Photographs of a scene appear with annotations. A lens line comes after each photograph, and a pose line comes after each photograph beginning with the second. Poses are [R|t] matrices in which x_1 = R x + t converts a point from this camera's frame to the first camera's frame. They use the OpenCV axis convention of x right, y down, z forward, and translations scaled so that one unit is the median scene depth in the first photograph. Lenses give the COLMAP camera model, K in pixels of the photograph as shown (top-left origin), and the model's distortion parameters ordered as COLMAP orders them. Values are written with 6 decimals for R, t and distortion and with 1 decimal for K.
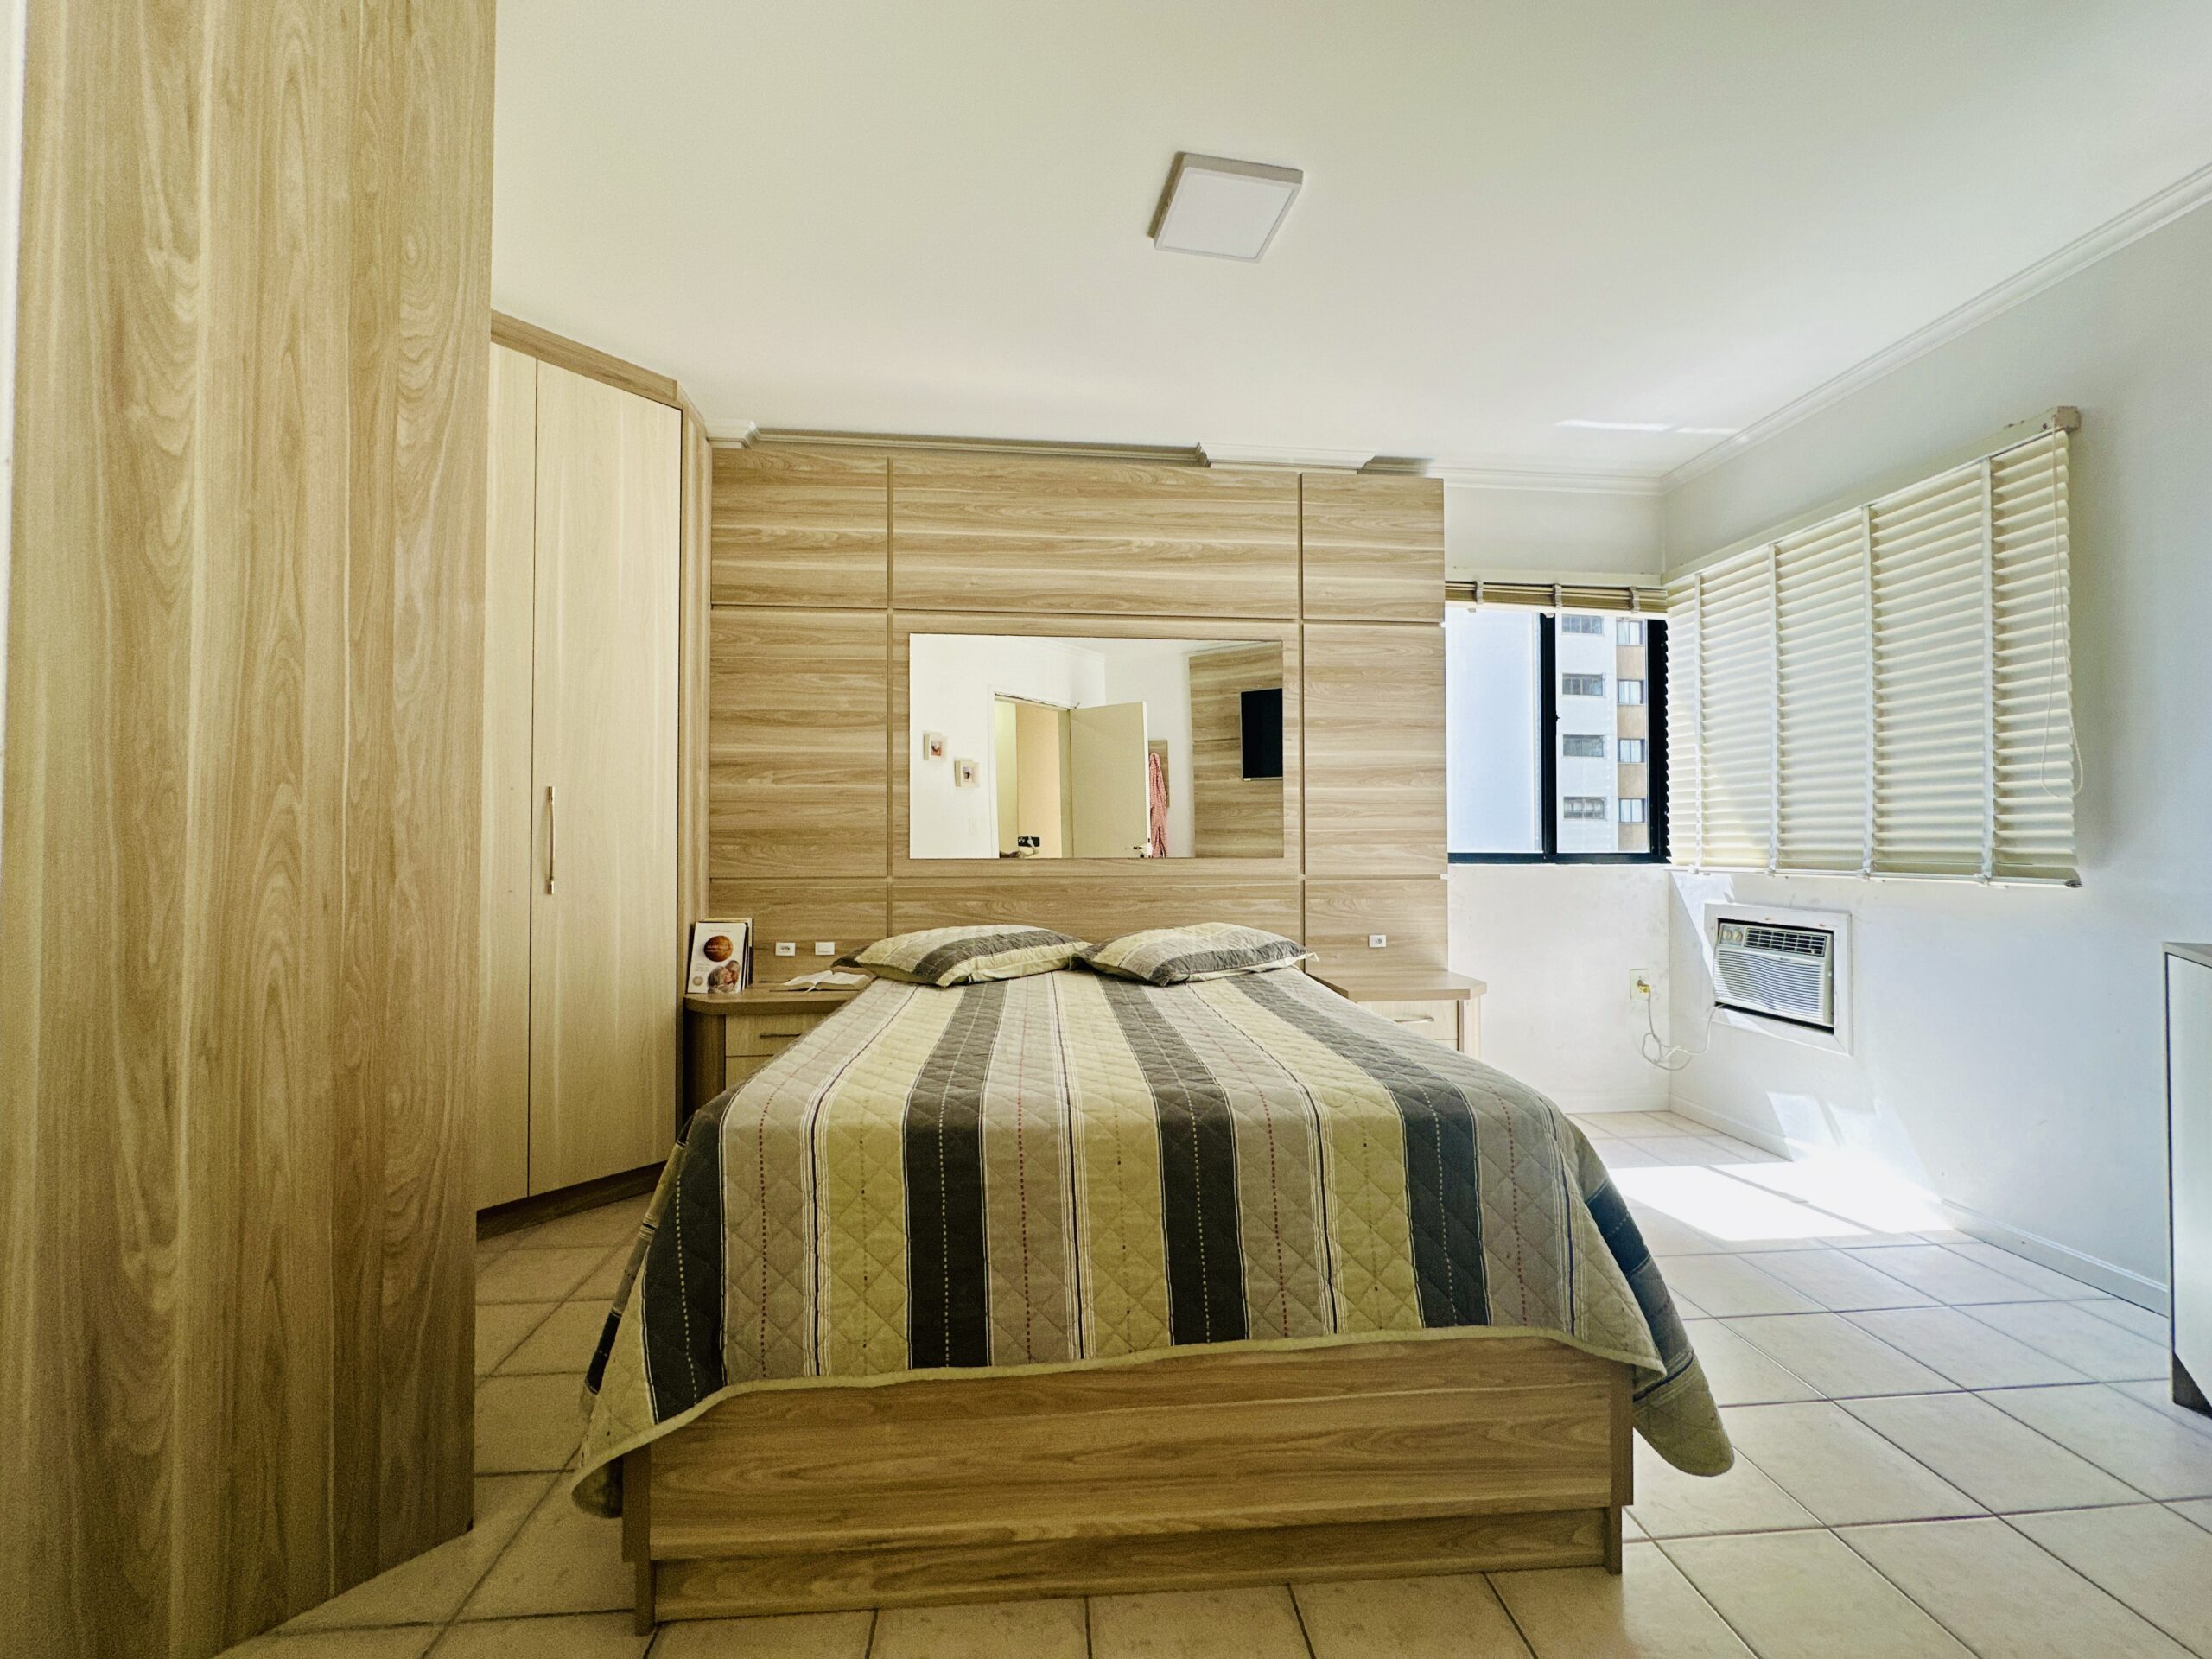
lens RADIAL K [[884.1, 0, 1107.1], [0, 884.1, 829.2], [0, 0, 1]] dist [-0.006879, 0.001797]
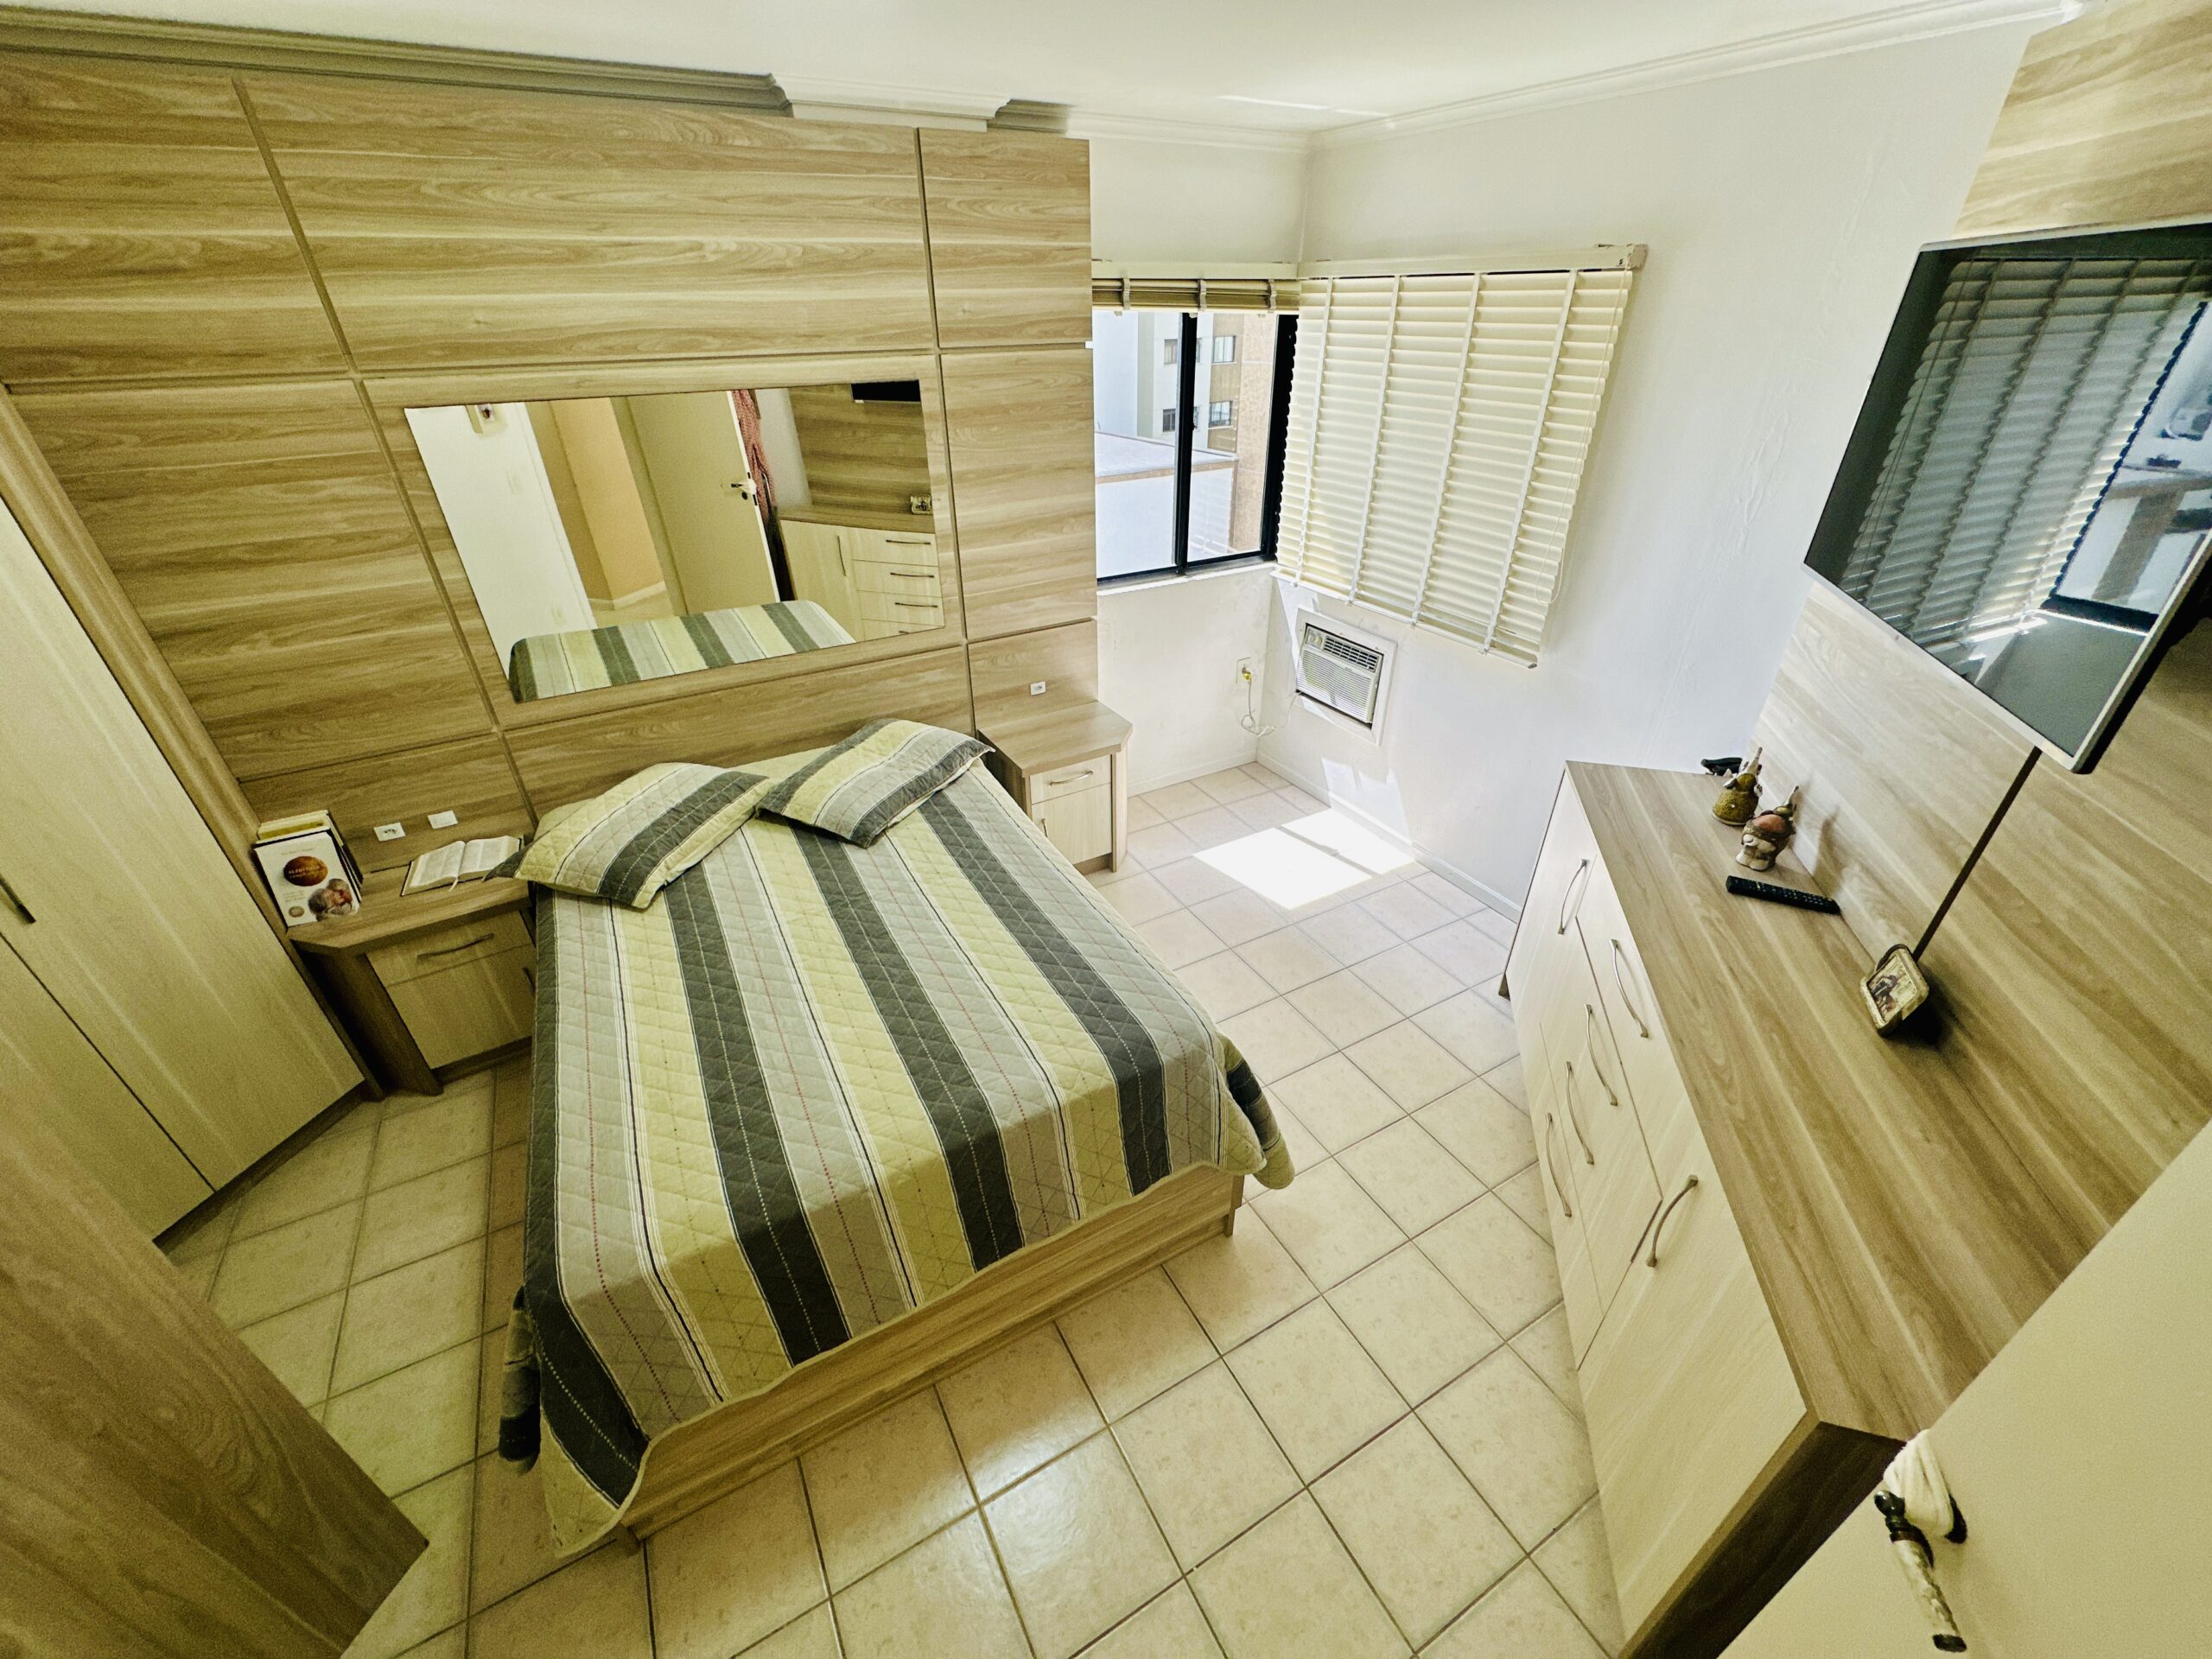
lens RADIAL K [[884.1, 0, 1106.5], [0, 884.1, 820.2], [0, 0, 1]] dist [-0.006879, 0.001797]
pose [[0.910973, -0.218974, 0.349540, -0.029001], [0.000585, 0.848126, 0.529794, -0.317611], [-0.412465, -0.482423, 0.772749, 0.063802]]
